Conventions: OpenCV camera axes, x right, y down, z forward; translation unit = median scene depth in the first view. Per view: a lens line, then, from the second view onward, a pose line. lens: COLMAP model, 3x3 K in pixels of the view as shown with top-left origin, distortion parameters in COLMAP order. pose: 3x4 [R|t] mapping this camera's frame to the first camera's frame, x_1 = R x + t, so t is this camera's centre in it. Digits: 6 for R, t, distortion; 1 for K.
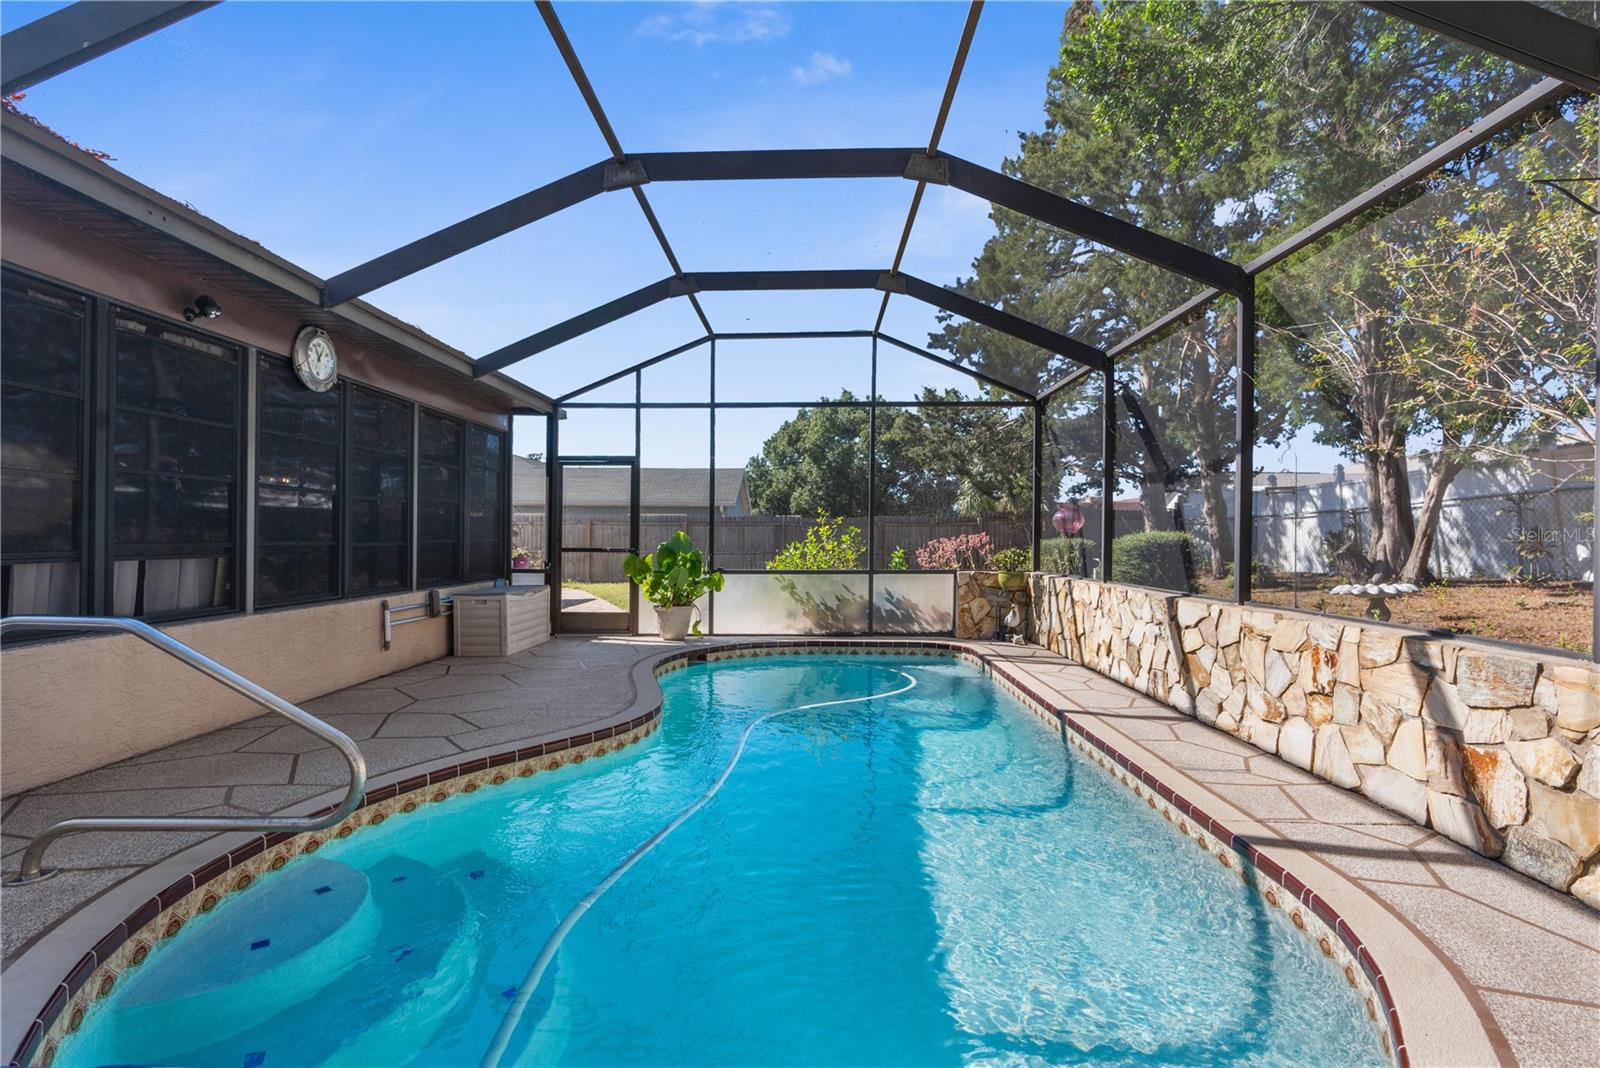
lens RADIAL K [[727.3, 0, 793.8], [0, 727.3, 536.2], [0, 0, 1]] dist [-0.014783, 0.004125]
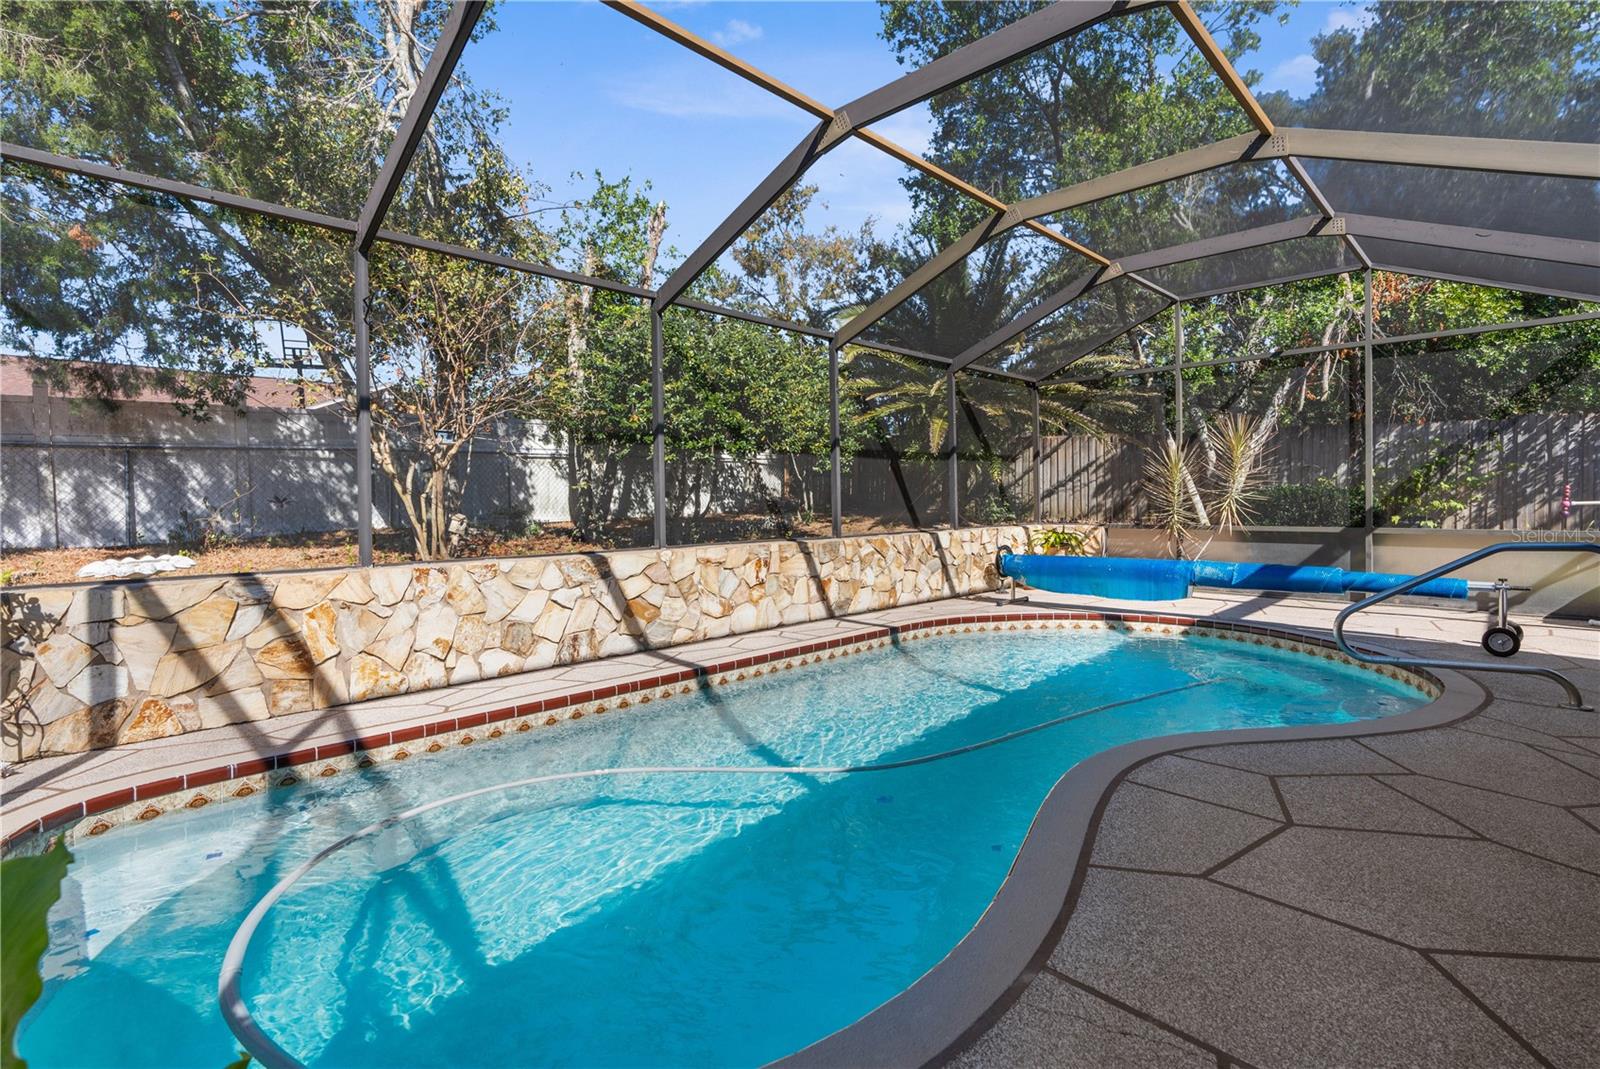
lens RADIAL K [[727.3, 0, 795.3], [0, 727.3, 536.2], [0, 0, 1]] dist [-0.014783, 0.004125]
pose [[-0.714502, -0.034458, 0.698784, -0.423458], [0.004243, 0.998555, 0.053578, 0.001524], [-0.699620, 0.041247, -0.713323, 1.573381]]
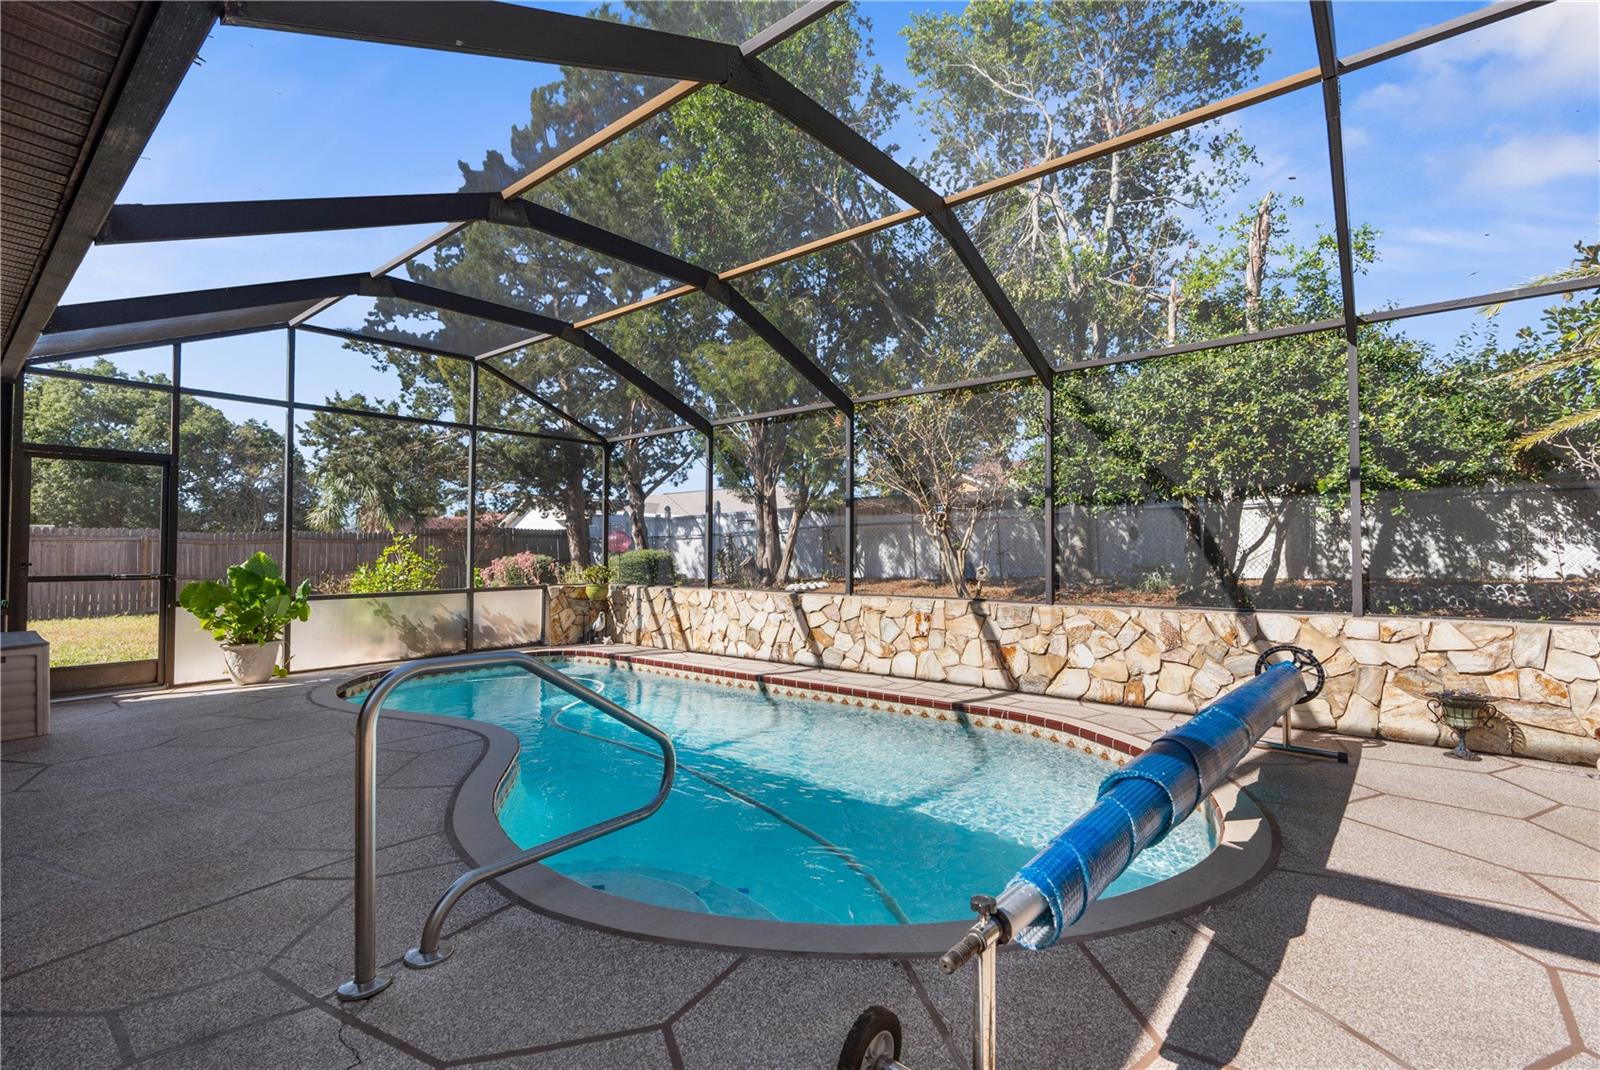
lens RADIAL K [[727.3, 0, 762.8], [0, 727.3, 549.2], [0, 0, 1]] dist [-0.014783, 0.004125]
pose [[0.638573, -0.001744, 0.769559, -0.736973], [0.003766, 0.999993, -0.000858, -0.011498], [-0.769552, 0.003446, 0.638575, 0.055383]]
